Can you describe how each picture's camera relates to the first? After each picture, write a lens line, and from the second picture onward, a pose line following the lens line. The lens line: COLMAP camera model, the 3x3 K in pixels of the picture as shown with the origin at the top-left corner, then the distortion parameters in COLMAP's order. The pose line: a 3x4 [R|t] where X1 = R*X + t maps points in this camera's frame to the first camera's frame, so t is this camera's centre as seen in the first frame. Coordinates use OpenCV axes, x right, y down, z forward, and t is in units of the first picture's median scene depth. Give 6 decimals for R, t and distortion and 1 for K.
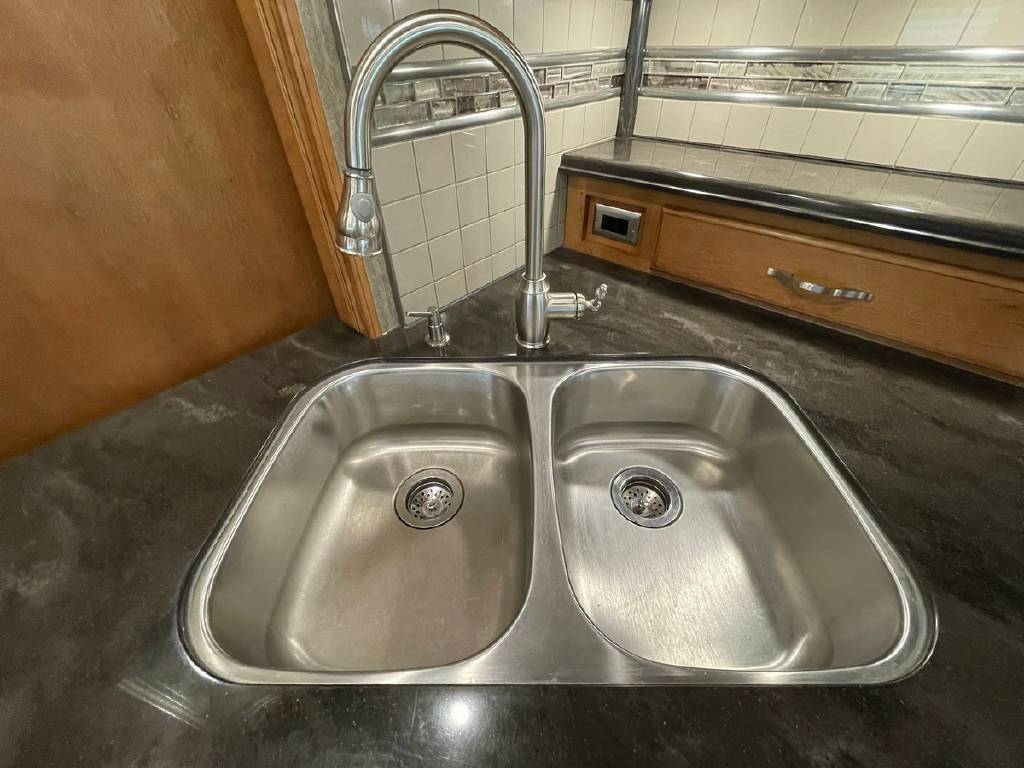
lens RADIAL K [[413.1, 0, 512.0], [0, 413.1, 384.0], [0, 0, 1]] dist [0.000575, 0.000087]
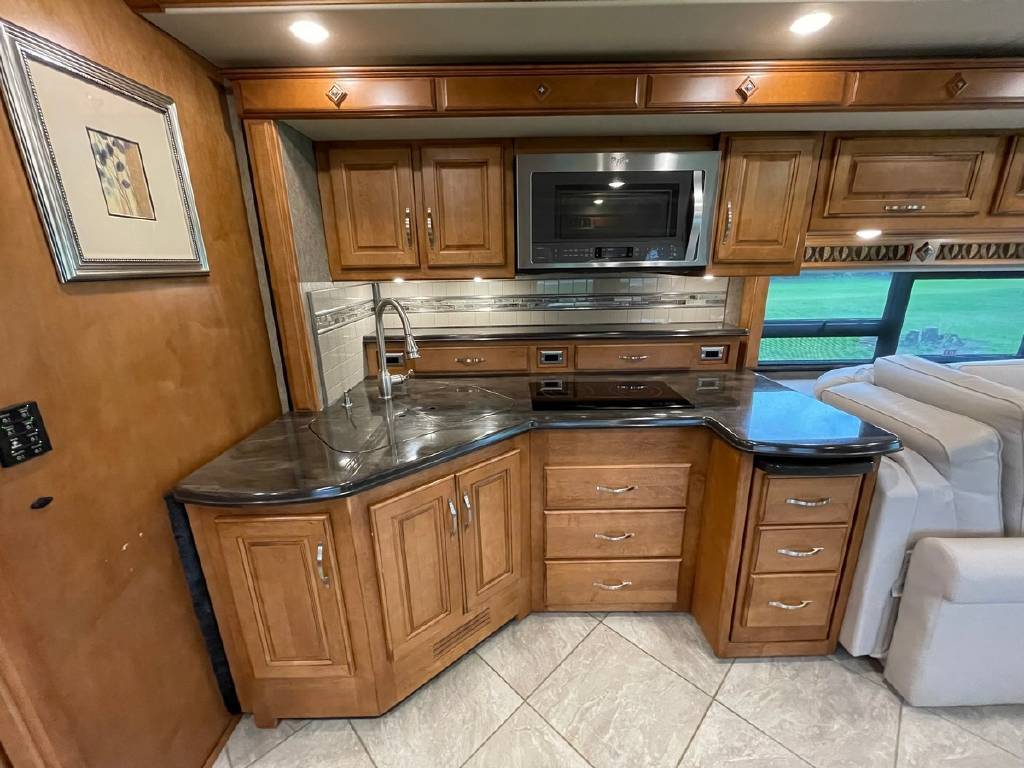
lens RADIAL K [[413.1, 0, 512.0], [0, 413.1, 384.0], [0, 0, 1]] dist [0.000575, 0.000087]
pose [[0.749202, -0.178724, 0.637772, -0.950962], [0.435385, 0.858529, -0.270867, 0.824195], [-0.499136, 0.480610, 0.721025, -1.190253]]
